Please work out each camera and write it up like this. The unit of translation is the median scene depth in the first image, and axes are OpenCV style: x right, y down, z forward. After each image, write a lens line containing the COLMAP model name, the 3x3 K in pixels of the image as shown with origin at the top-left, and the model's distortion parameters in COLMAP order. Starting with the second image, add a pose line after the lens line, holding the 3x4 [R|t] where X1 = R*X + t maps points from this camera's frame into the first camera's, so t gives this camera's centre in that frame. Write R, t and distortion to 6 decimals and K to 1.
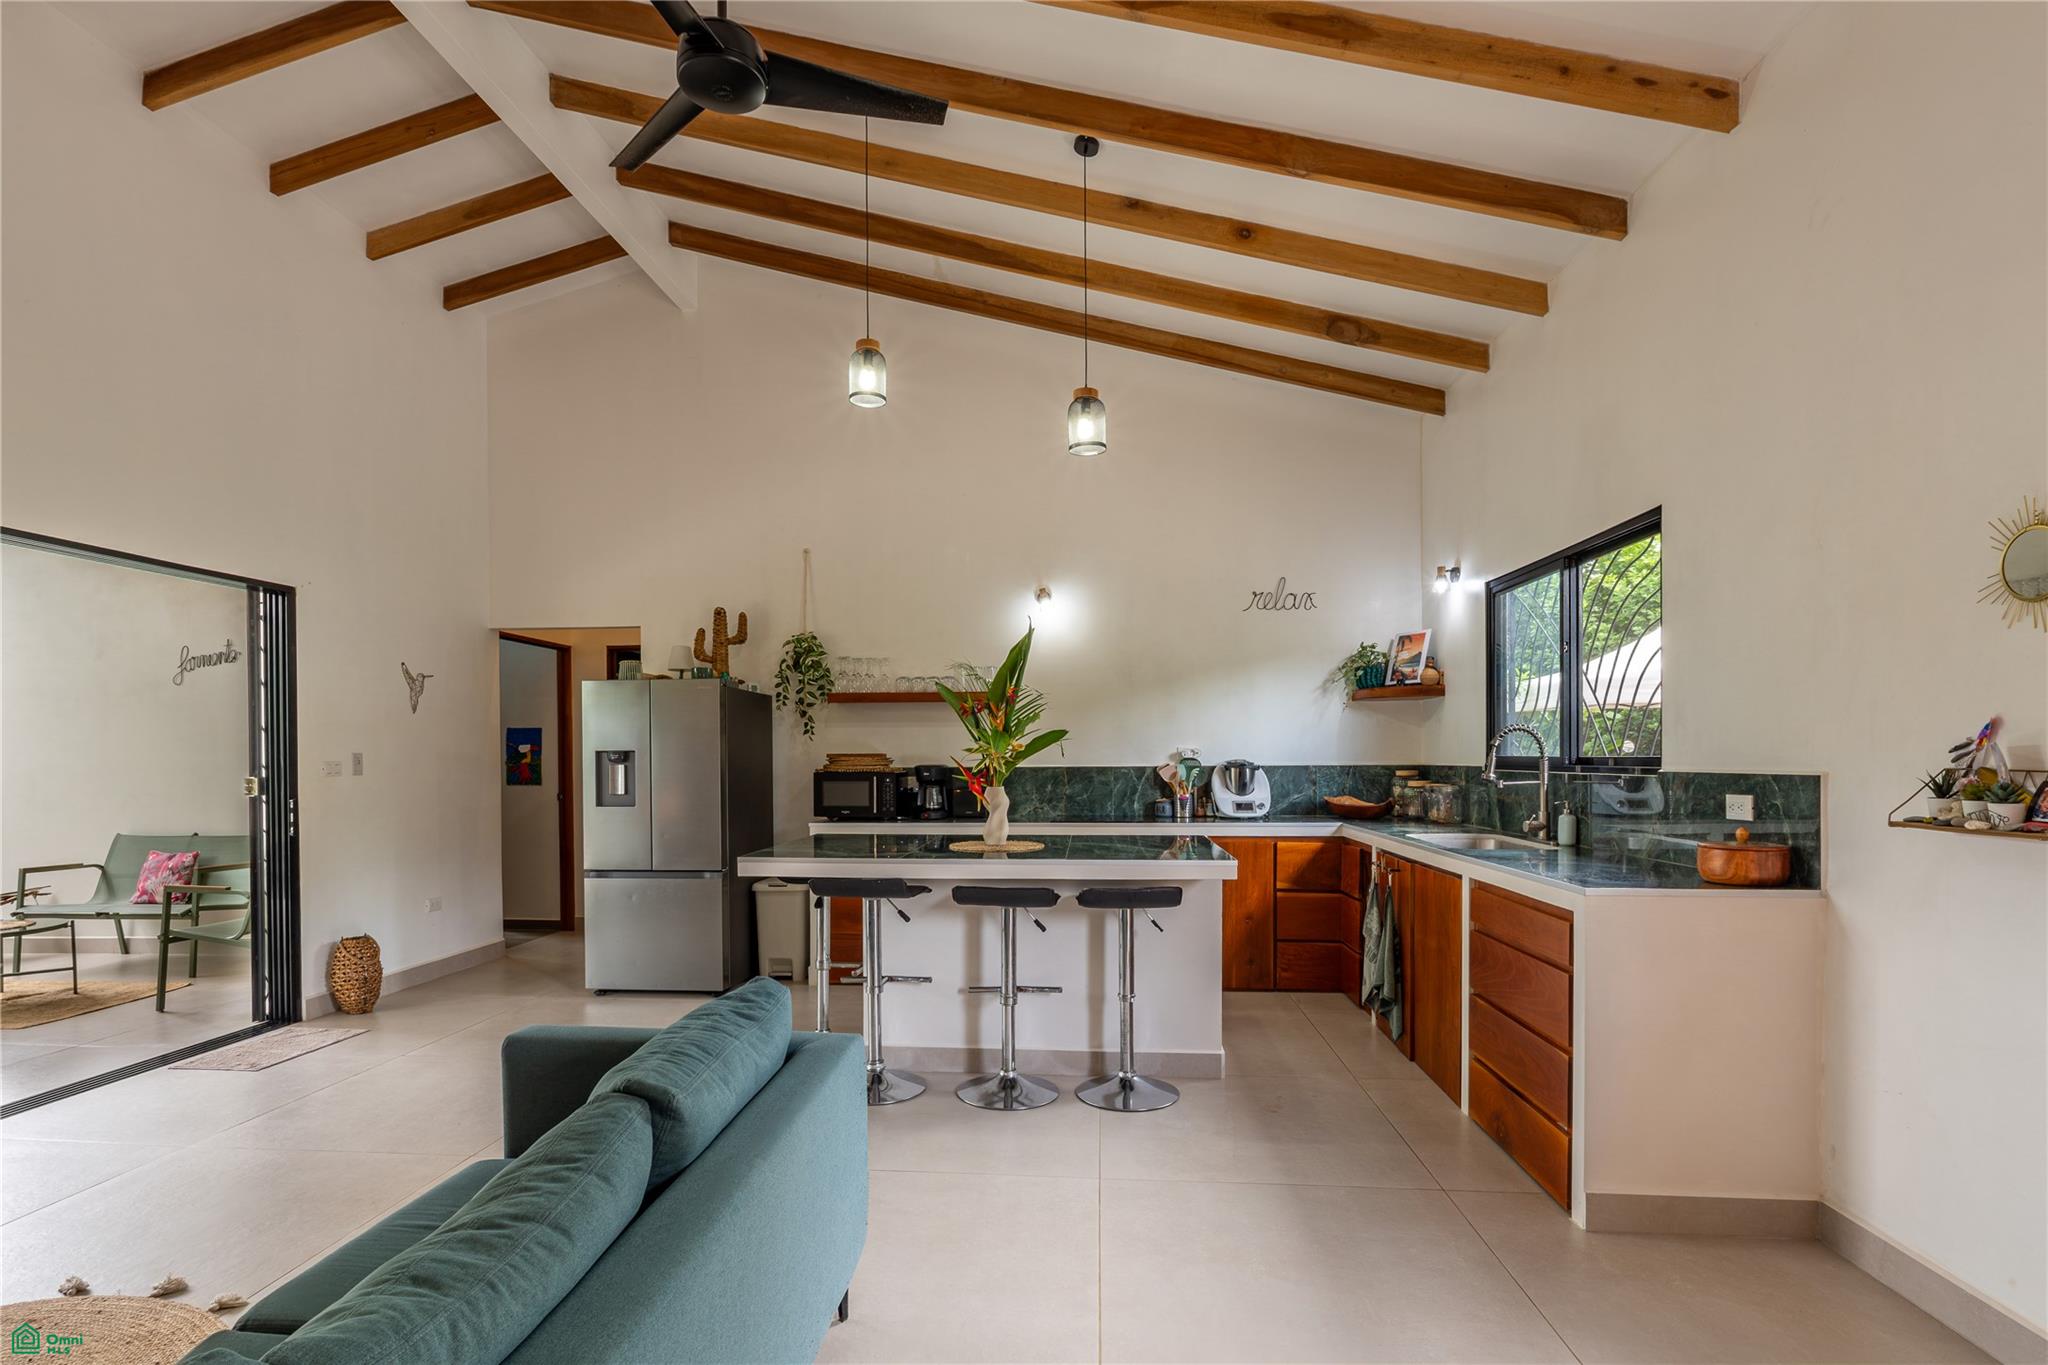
lens RADIAL K [[968.1, 0, 988.0], [0, 968.1, 773.1], [0, 0, 1]] dist [-0.003960, -0.000879]
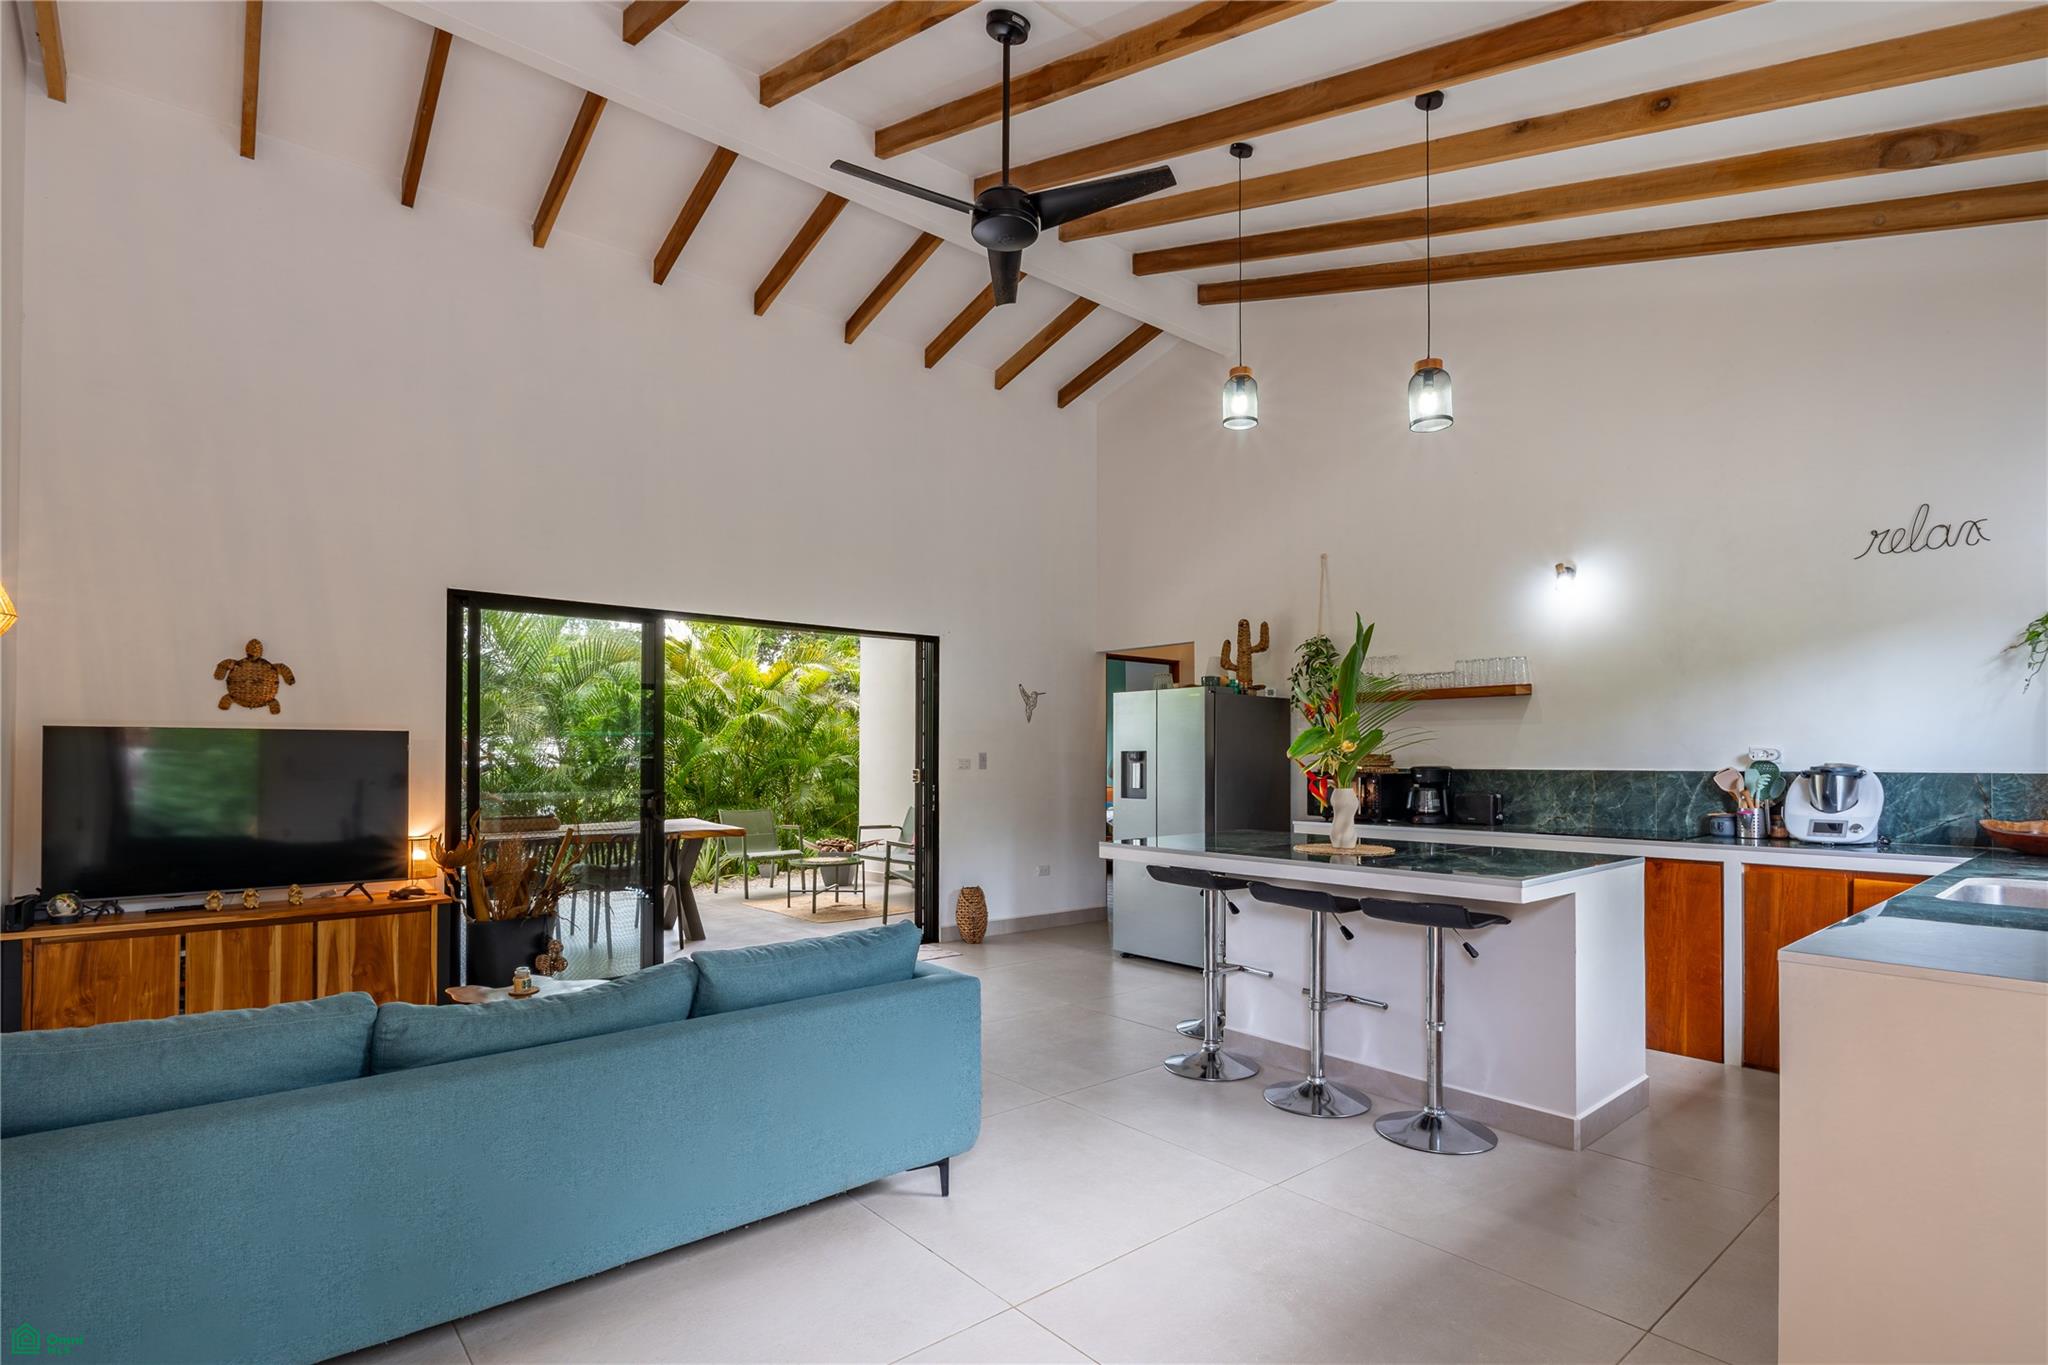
lens RADIAL K [[968.1, 0, 1029.9], [0, 968.1, 750.9], [0, 0, 1]] dist [-0.003960, -0.000879]
pose [[0.723949, 0.000125, -0.689854, 0.336236], [-0.016890, 0.999703, -0.017544, -0.000458], [0.689647, 0.024353, 0.723736, 0.056977]]
